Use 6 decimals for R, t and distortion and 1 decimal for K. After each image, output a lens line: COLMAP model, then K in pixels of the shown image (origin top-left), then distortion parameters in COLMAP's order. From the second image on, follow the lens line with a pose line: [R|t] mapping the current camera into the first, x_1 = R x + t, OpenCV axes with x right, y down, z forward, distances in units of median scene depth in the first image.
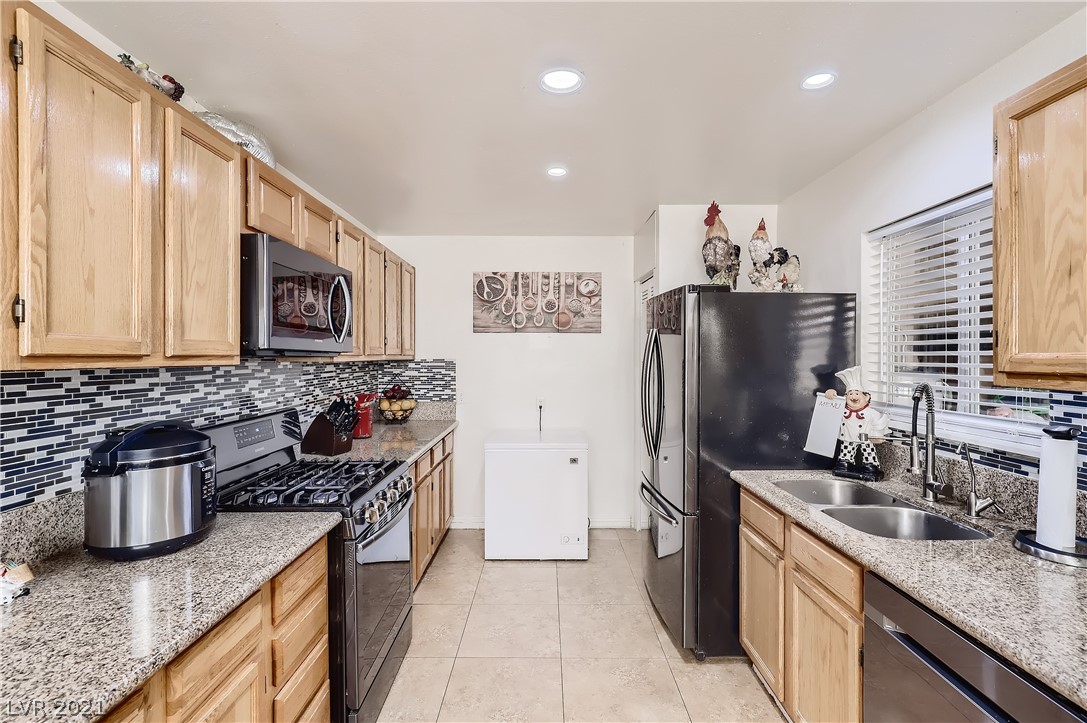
lens RADIAL K [[494.4, 0, 543.8], [0, 494.4, 359.0], [0, 0, 1]] dist [0.018930, 0.001405]
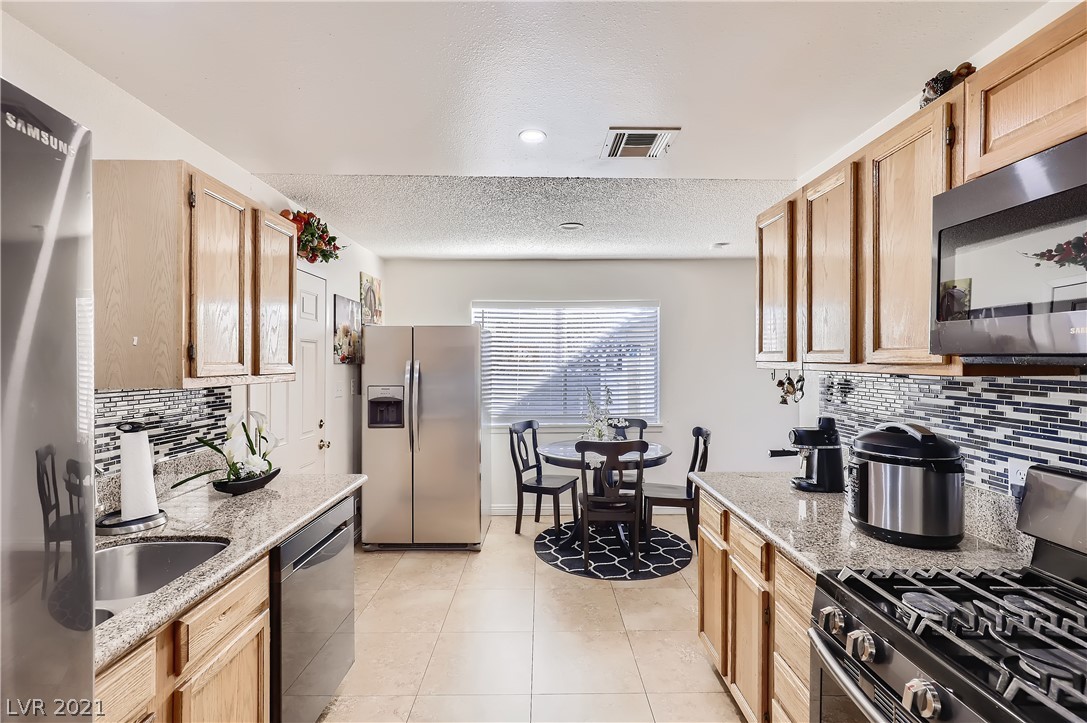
lens RADIAL K [[494.4, 0, 544.9], [0, 494.4, 362.7], [0, 0, 1]] dist [0.018930, 0.001405]
pose [[-0.999982, -0.002659, -0.005458, 0.018746], [-0.002709, 0.999955, 0.009110, -0.015075], [0.005434, 0.009124, -0.999944, 2.018797]]
